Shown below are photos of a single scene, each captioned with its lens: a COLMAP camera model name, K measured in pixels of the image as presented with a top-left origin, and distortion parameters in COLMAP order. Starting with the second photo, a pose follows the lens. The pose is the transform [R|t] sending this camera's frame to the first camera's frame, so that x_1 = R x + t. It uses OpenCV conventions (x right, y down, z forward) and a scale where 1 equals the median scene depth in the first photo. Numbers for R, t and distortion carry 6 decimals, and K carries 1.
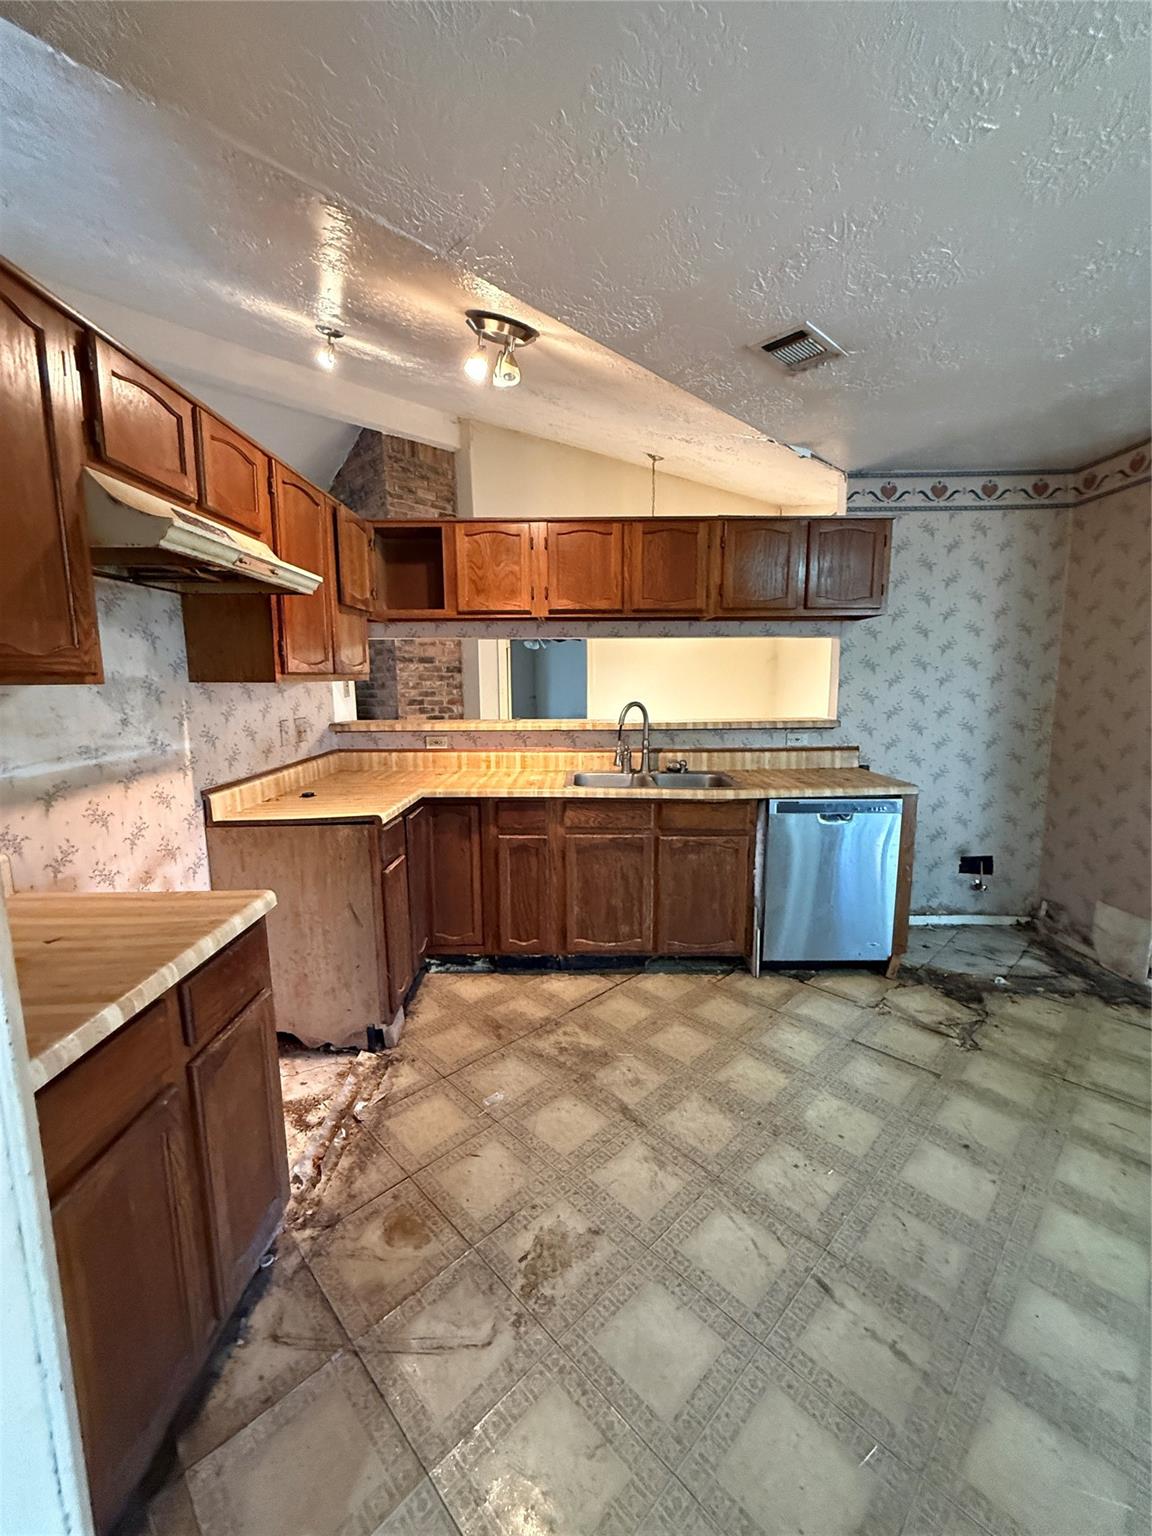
lens RADIAL K [[620.2, 0, 576.0], [0, 620.2, 768.0], [0, 0, 1]] dist [0.002015, 0.000597]
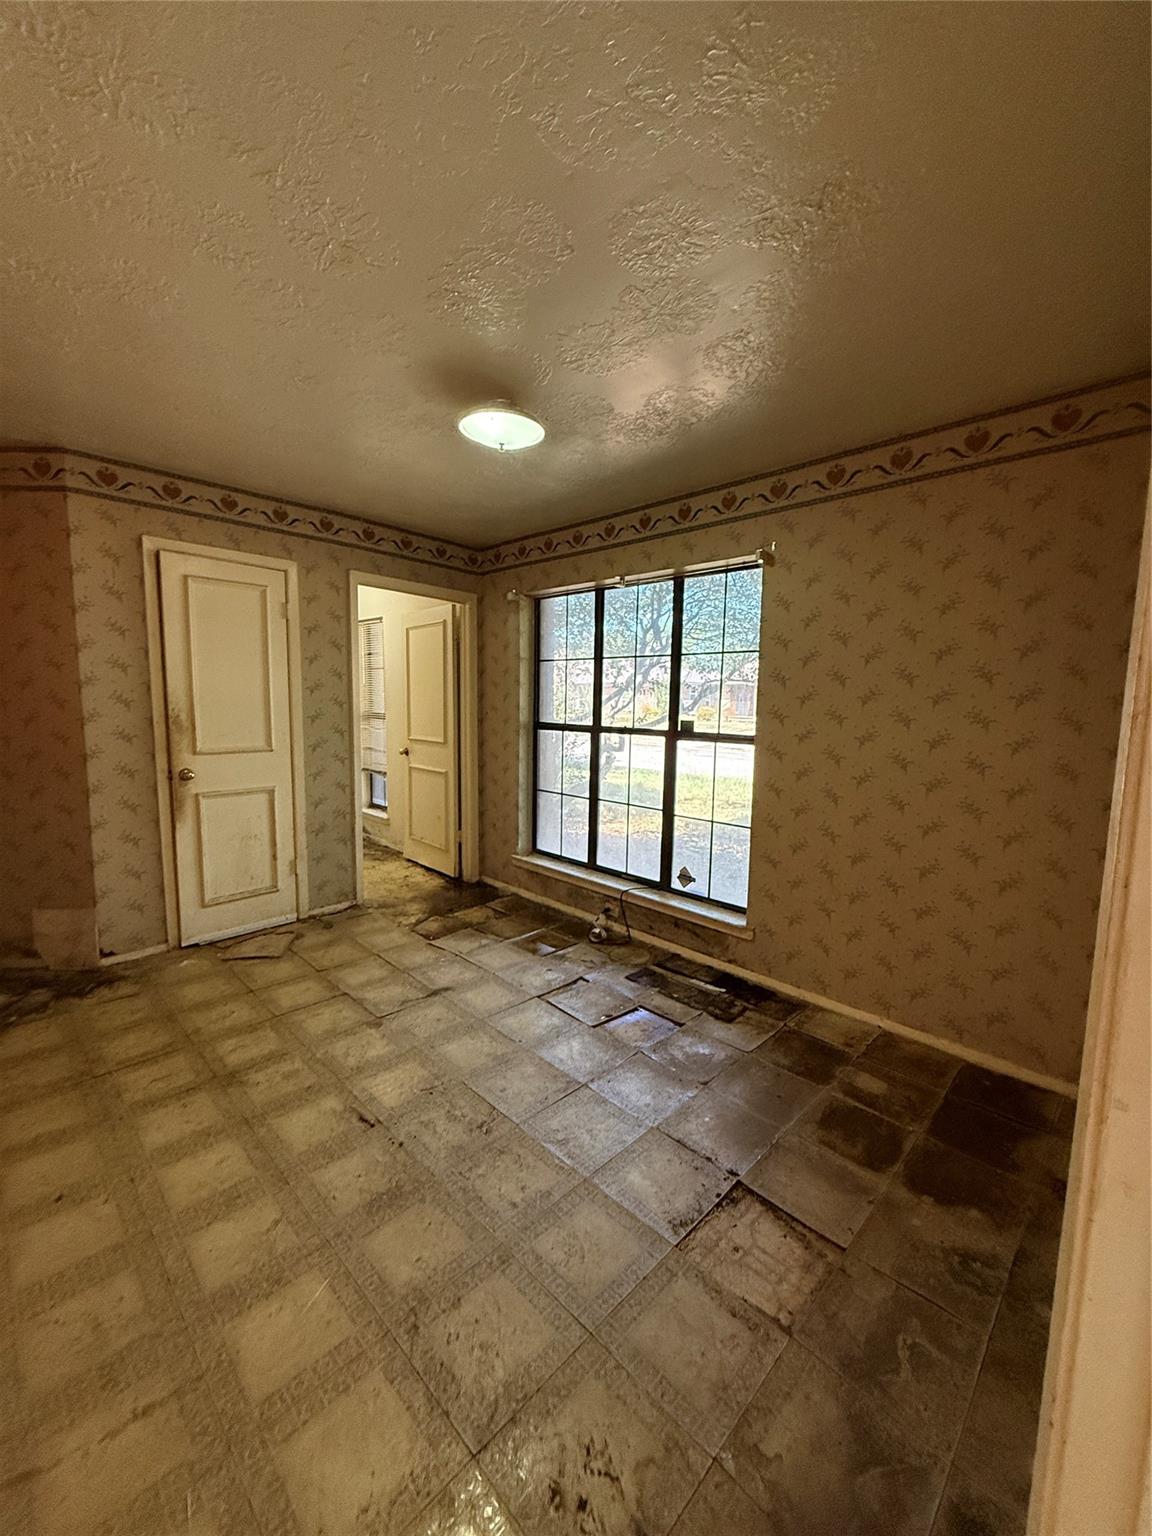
lens RADIAL K [[620.2, 0, 576.0], [0, 620.2, 768.0], [0, 0, 1]] dist [0.002015, 0.000597]
pose [[0.010537, -0.115064, 0.993302, -0.126379], [0.131569, 0.984881, 0.112693, -0.006664], [-0.991251, 0.129501, 0.025516, 0.101199]]
